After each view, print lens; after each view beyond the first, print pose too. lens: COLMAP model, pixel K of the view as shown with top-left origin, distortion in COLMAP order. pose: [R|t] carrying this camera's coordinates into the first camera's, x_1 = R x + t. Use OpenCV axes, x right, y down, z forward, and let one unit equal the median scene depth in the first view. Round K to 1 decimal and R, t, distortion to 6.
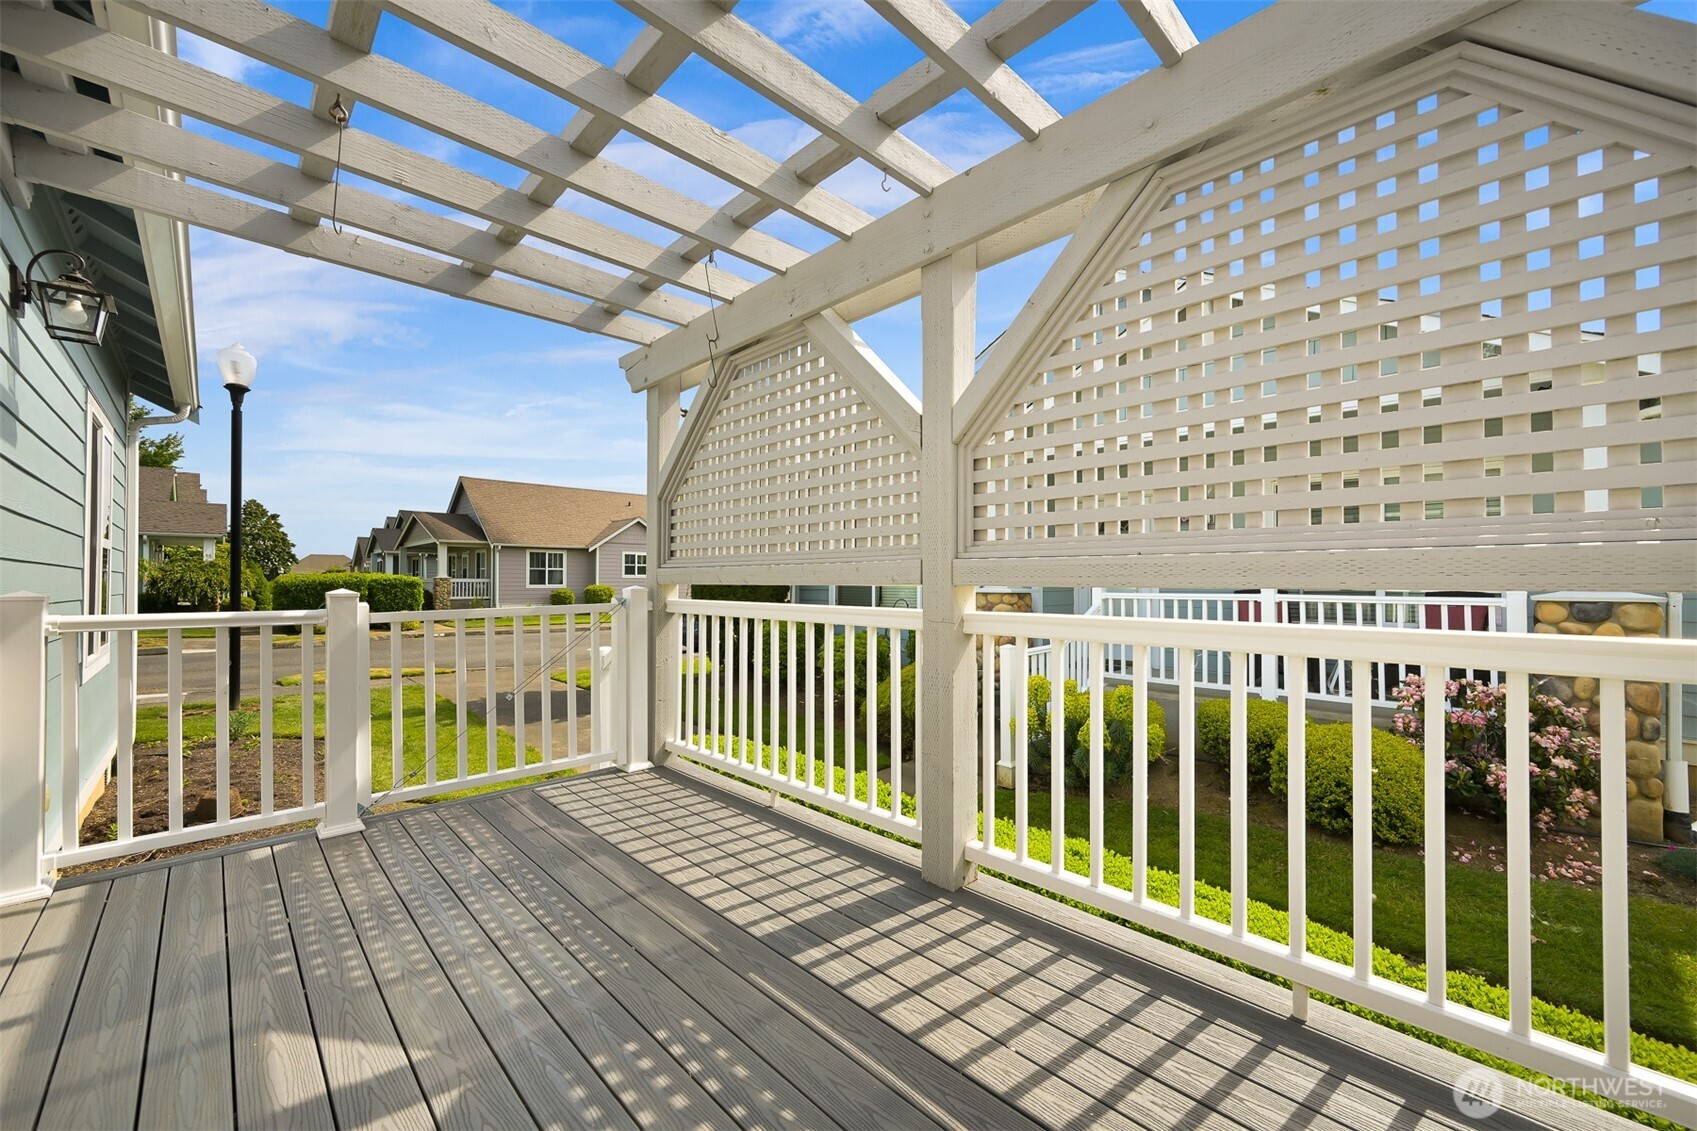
lens RADIAL K [[666.3, 0, 843.7], [0, 666.3, 581.5], [0, 0, 1]] dist [0.001033, 0.000250]
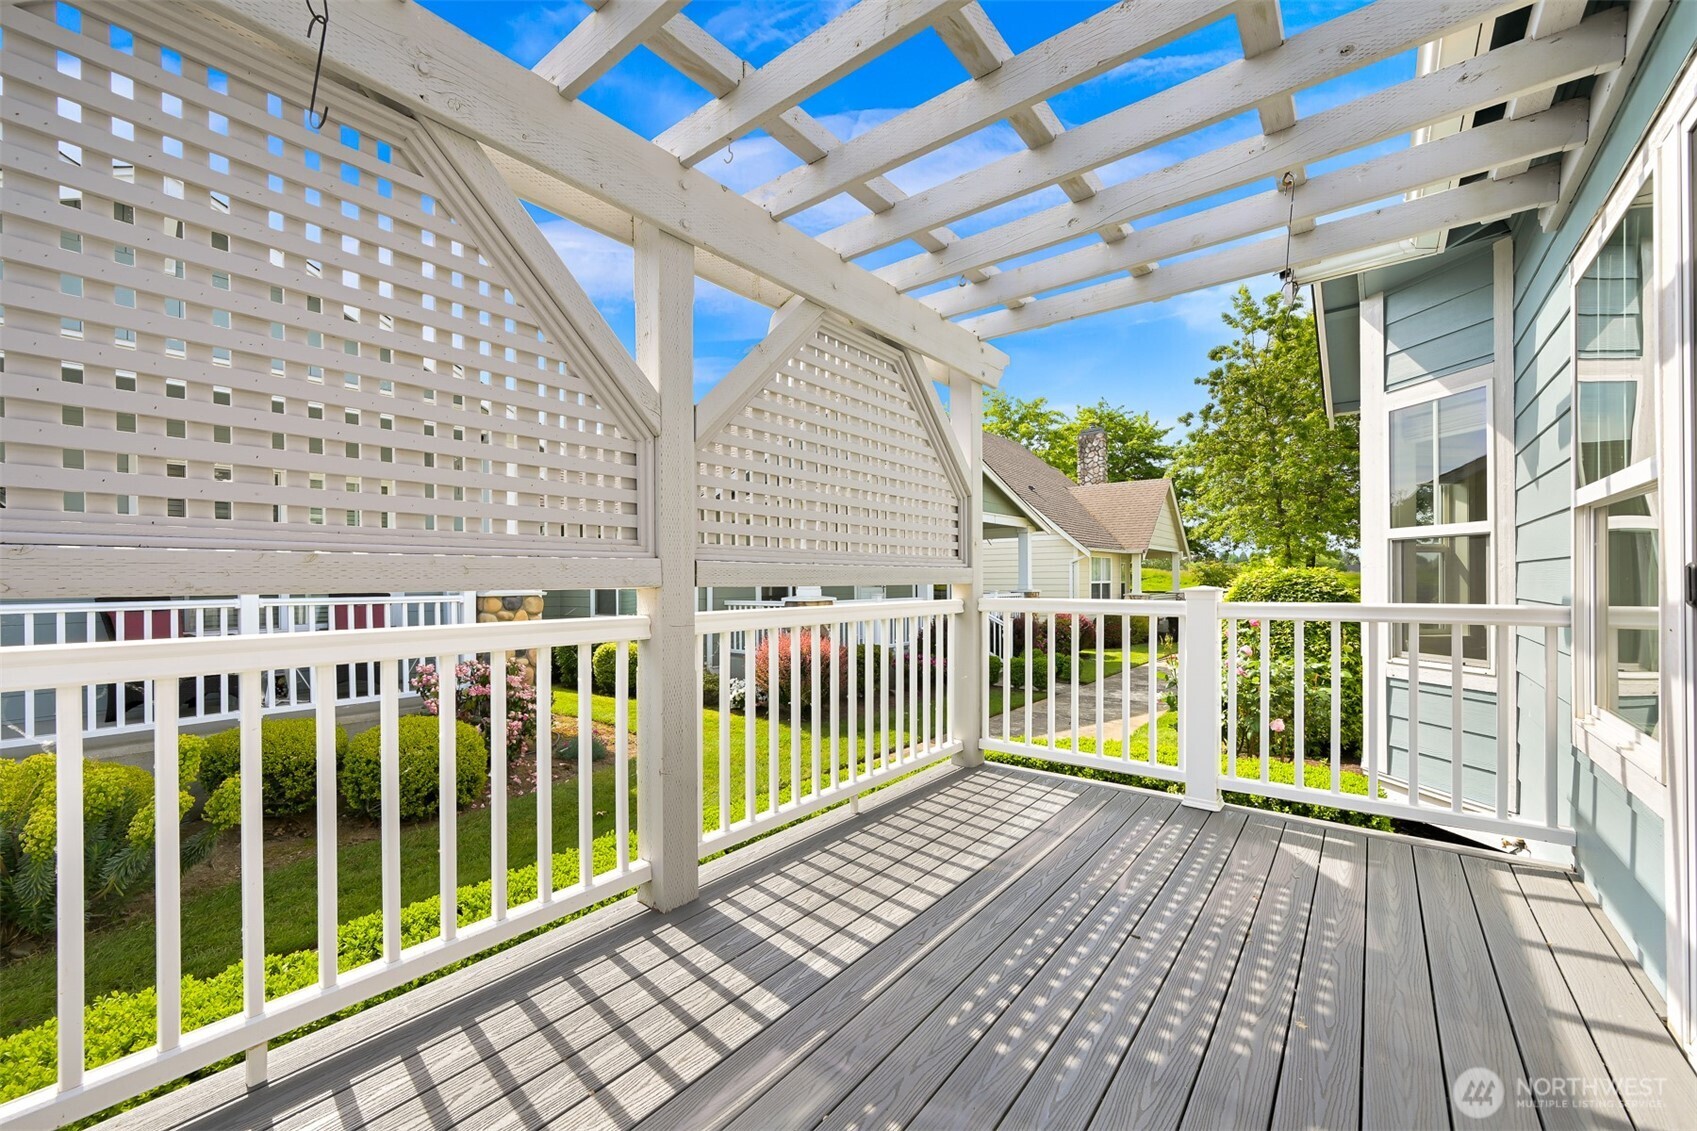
lens RADIAL K [[672.4, 0, 868.0], [0, 672.4, 560.6], [0, 0, 1]] dist [0.001008, -0.000159]
pose [[-0.155910, 0.027265, 0.987395, -0.835661], [0.008279, 0.999620, -0.026295, -0.003830], [-0.987736, 0.004075, -0.156077, 0.868459]]
